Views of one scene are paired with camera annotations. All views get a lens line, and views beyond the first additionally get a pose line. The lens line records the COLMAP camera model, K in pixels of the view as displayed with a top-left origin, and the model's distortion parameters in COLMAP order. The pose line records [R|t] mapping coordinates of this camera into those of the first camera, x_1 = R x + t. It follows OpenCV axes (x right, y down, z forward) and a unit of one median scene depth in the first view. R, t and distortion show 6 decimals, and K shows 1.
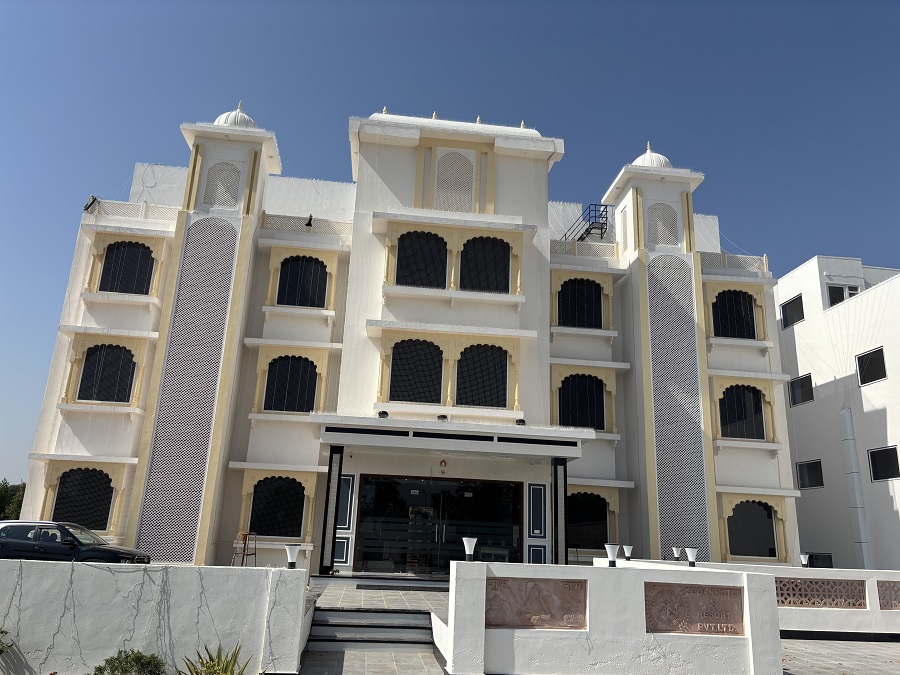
lens RADIAL K [[682.1, 0, 448.9], [0, 682.1, 341.5], [0, 0, 1]] dist [0.056804, -0.069090]
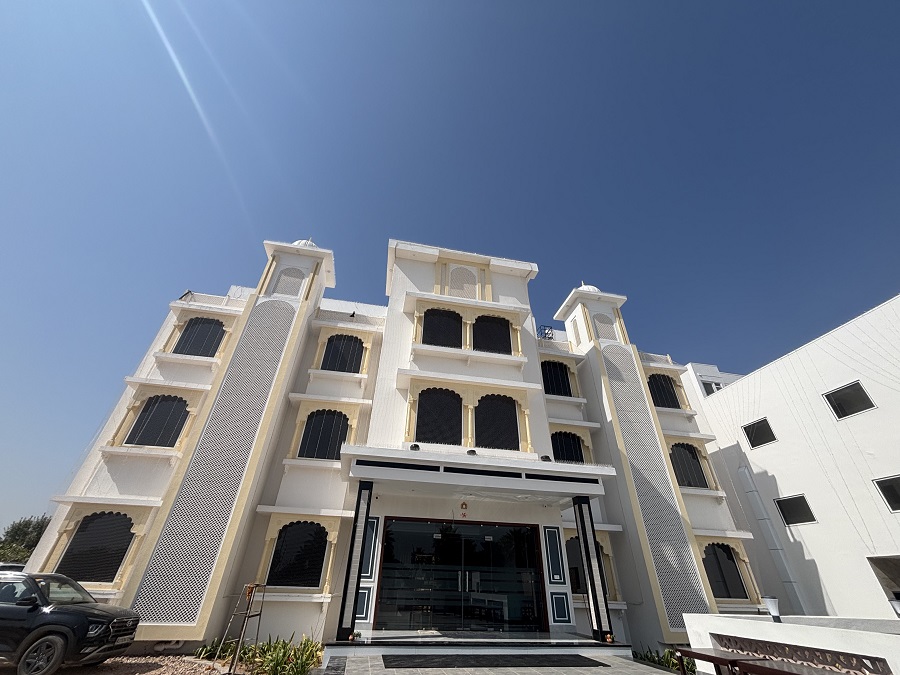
lens RADIAL K [[365.4, 0, 447.7], [0, 365.4, 338.1], [0, 0, 1]] dist [0.001292, 0.000086]
pose [[0.996783, 0.031205, 0.073824, -0.075941], [-0.007395, 0.952974, -0.302963, 0.094278], [-0.079806, 0.301442, 0.950139, 0.351332]]
